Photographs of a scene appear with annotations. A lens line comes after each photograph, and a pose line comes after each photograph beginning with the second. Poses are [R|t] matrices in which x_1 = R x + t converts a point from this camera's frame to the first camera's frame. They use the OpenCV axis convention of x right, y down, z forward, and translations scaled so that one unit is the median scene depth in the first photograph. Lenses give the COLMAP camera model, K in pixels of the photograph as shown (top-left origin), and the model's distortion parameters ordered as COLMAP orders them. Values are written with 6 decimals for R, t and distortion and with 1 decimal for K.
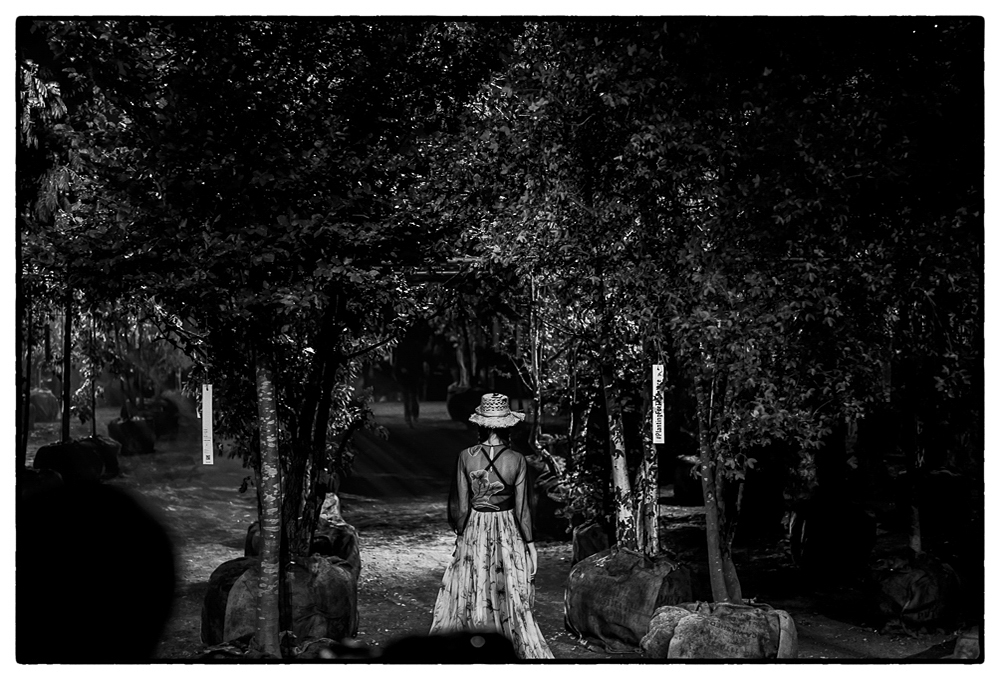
lens RADIAL K [[1544.6, 0, 500.4], [0, 1544.6, 342.2], [0, 0, 1]] dist [0.028041, 0.000000]
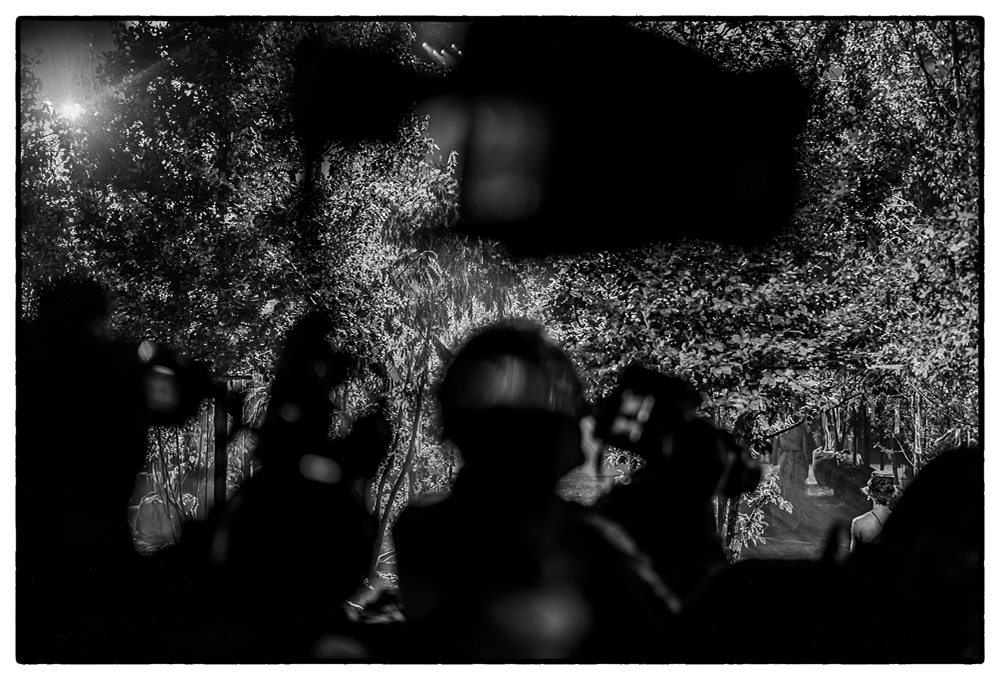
lens RADIAL K [[1544.6, 0, 499.6], [0, 1544.6, 339.9], [0, 0, 1]] dist [0.028041, 0.000000]
pose [[0.975774, 0.011640, -0.218469, -0.054705], [-0.019197, 0.999287, -0.032498, -0.033378], [0.217935, 0.035905, 0.975303, -0.218067]]
